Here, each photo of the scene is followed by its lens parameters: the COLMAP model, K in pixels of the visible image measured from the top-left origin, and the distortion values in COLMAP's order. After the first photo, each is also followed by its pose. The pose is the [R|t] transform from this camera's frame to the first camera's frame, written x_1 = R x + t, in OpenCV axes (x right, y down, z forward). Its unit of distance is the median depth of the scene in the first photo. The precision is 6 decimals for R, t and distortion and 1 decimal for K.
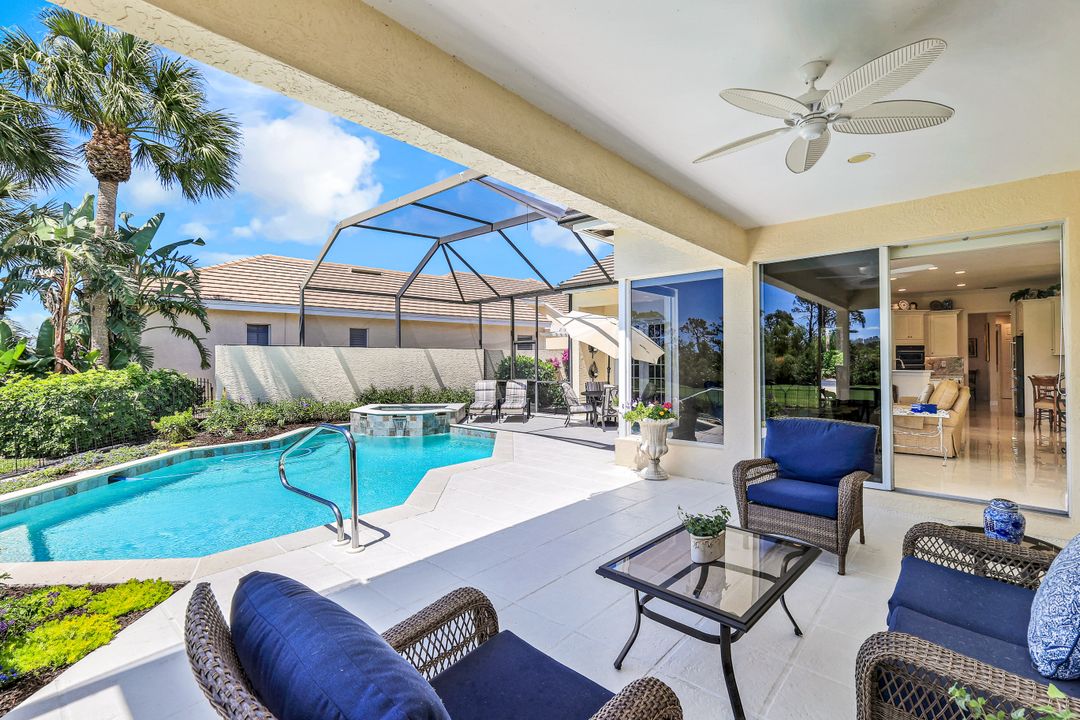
lens RADIAL K [[492.3, 0, 540.0], [0, 492.3, 360.0], [0, 0, 1]] dist [-0.000660, -0.000026]
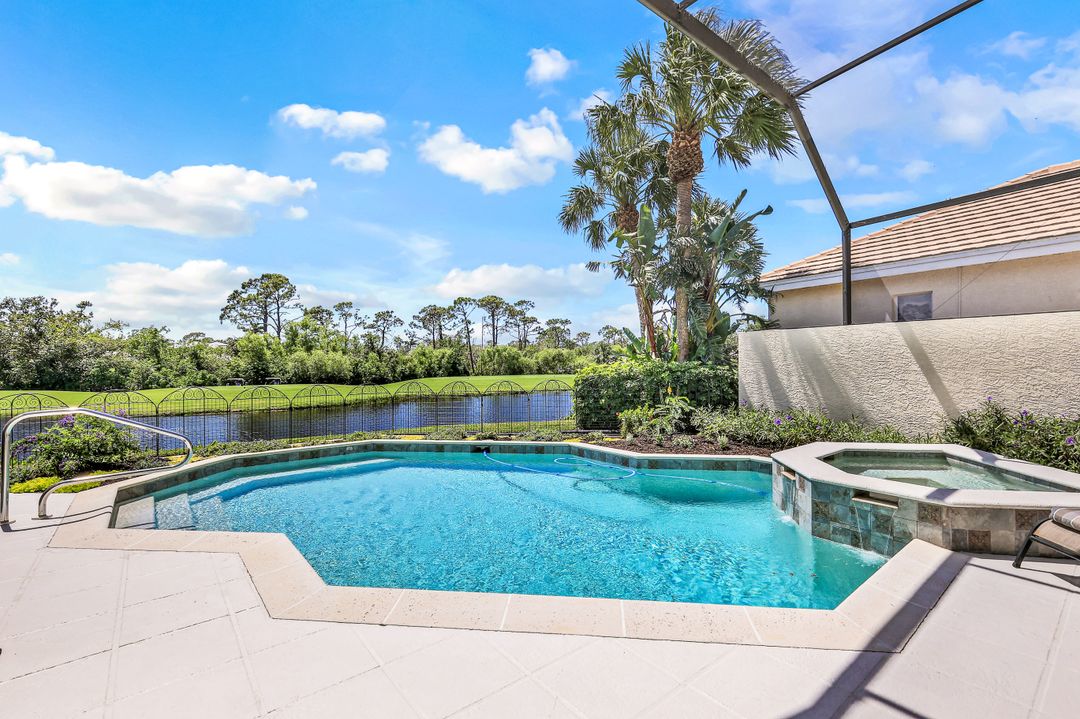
lens RADIAL K [[476.0, 0, 540.0], [0, 476.0, 359.5], [0, 0, 1]] dist [-0.000009, -0.000018]
pose [[-0.152177, 0.002590, -0.988350, 0.184411], [0.009738, 0.999952, 0.001121, 0.012319], [0.988305, -0.009454, -0.152195, 0.903788]]
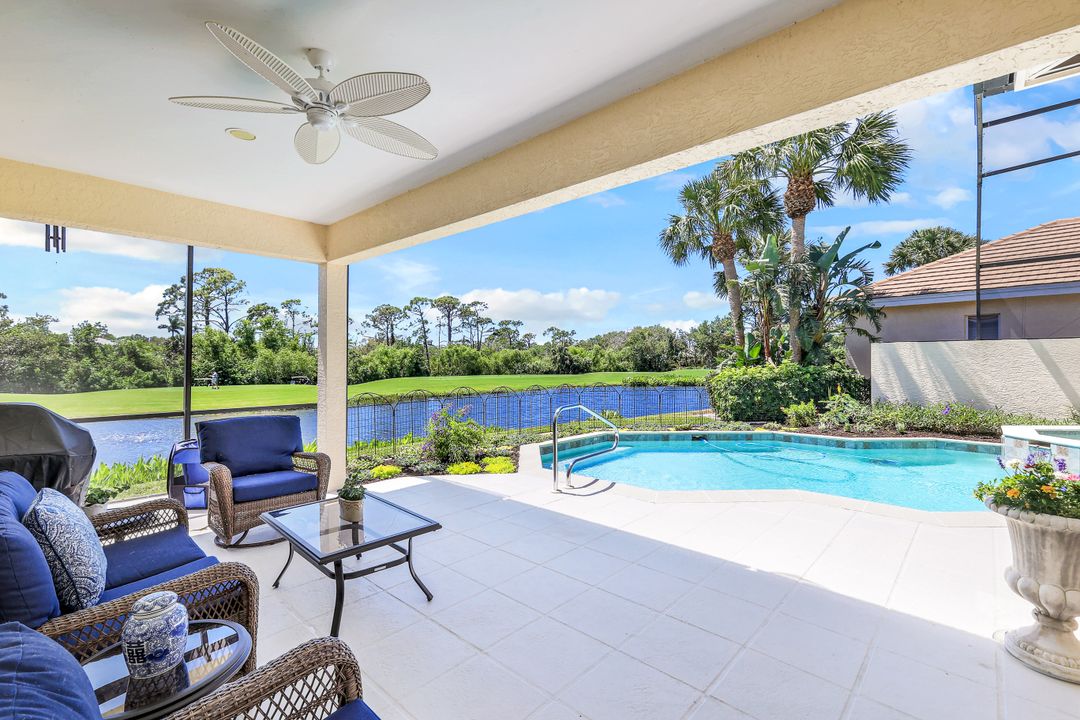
lens RADIAL K [[469.5, 0, 540.0], [0, 469.5, 360.0], [0, 0, 1]] dist [0.003220, 0.000211]
pose [[-0.024072, 0.002838, -0.999706, 0.381964], [0.004700, 0.999985, 0.002725, -0.001035], [0.999699, -0.004633, -0.024085, 0.379985]]
